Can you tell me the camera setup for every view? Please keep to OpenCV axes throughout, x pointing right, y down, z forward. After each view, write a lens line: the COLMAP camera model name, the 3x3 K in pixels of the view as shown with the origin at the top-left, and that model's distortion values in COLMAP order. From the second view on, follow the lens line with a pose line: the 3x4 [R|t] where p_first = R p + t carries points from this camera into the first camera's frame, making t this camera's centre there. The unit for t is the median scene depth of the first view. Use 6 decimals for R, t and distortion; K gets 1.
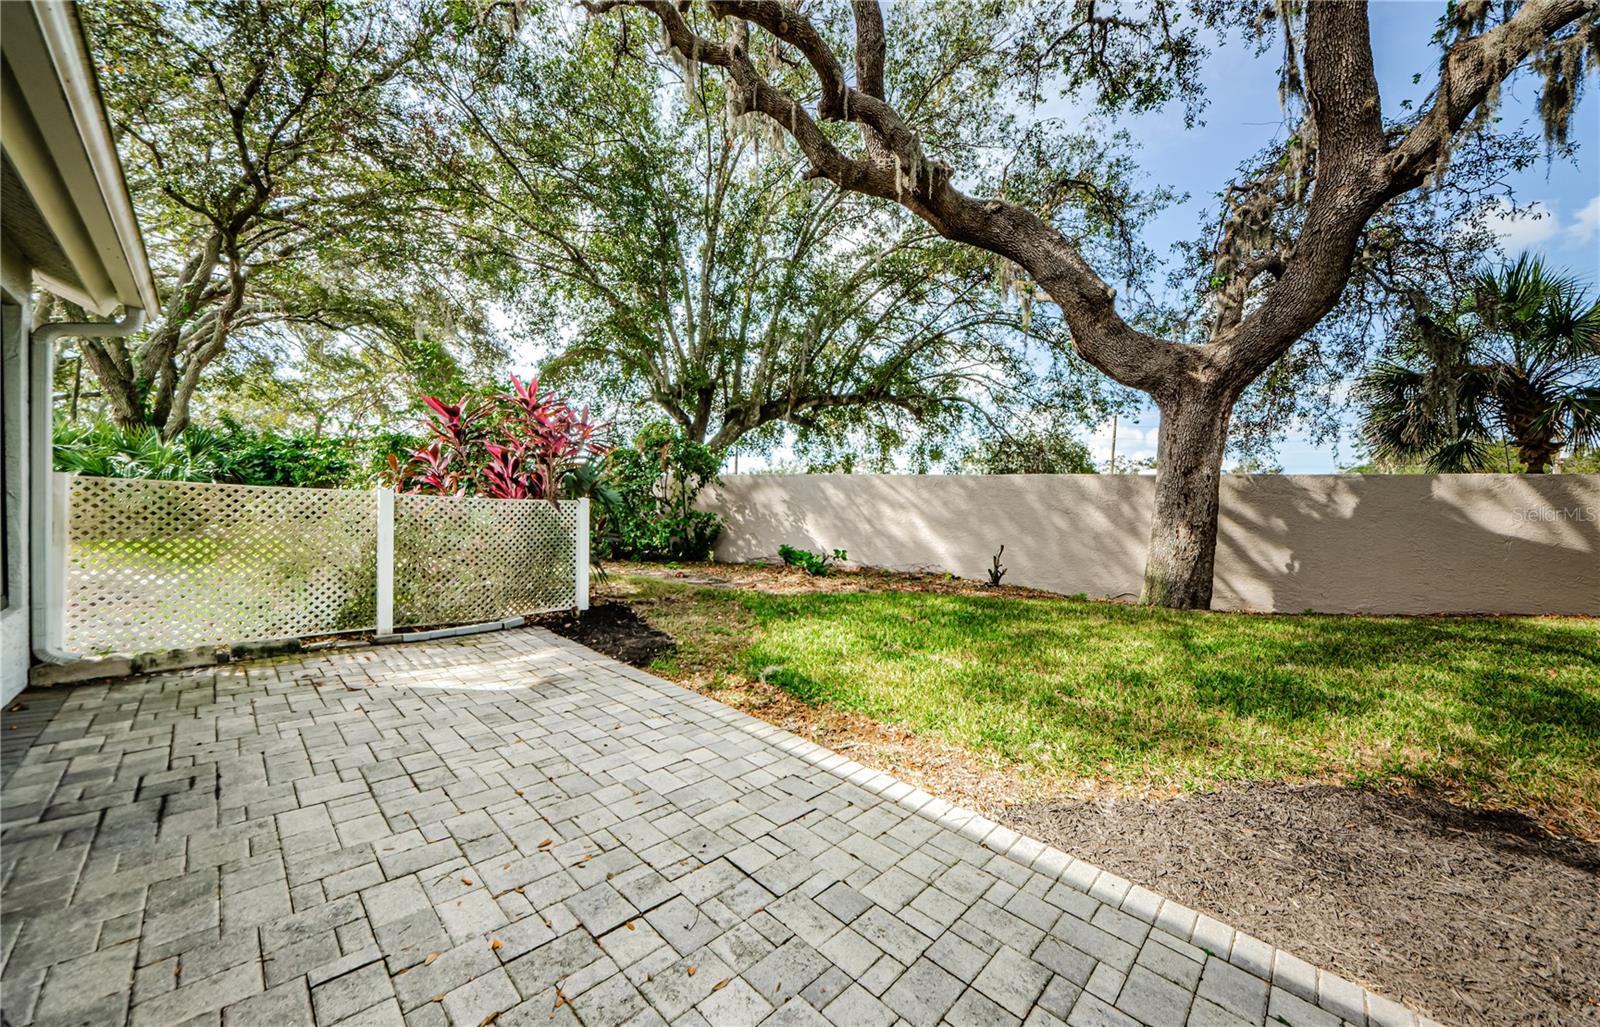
lens RADIAL K [[559.8, 0, 796.4], [0, 559.8, 551.6], [0, 0, 1]] dist [0.000787, -0.000035]
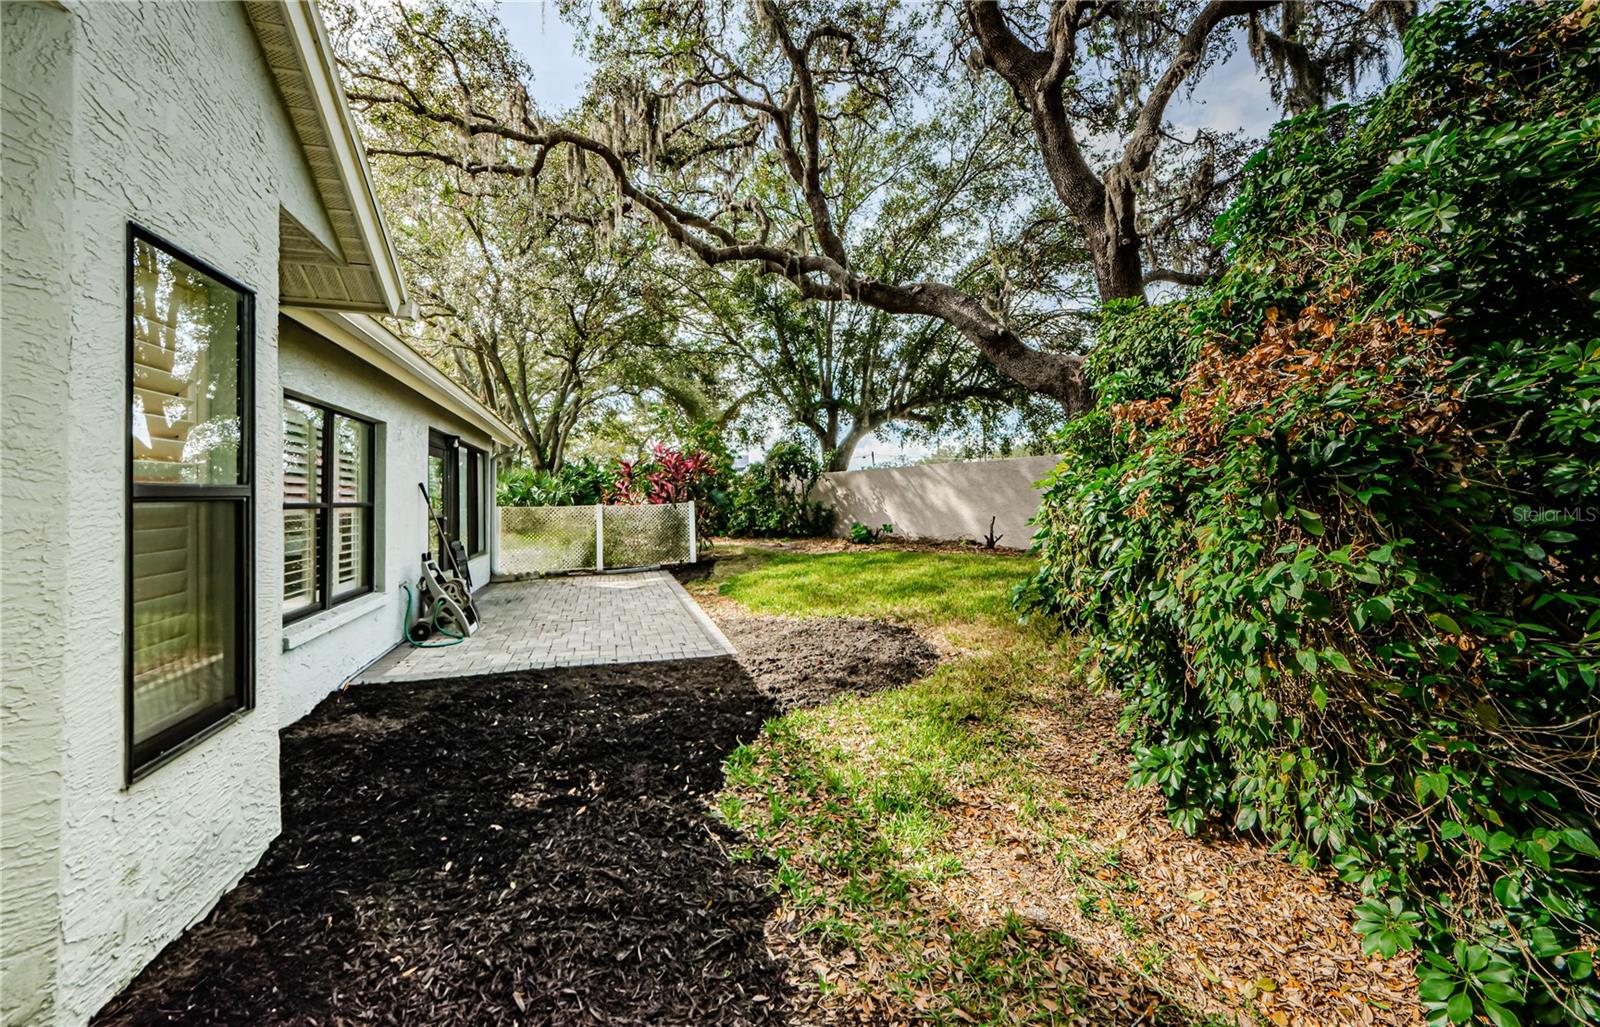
lens RADIAL K [[568.4, 0, 799.0], [0, 568.4, 521.6], [0, 0, 1]] dist [0.024462, -0.010820]
pose [[0.888101, -0.038062, -0.458070, 0.932891], [0.028274, 0.999202, -0.028209, 0.038108], [0.458778, 0.012101, 0.888469, -0.593505]]
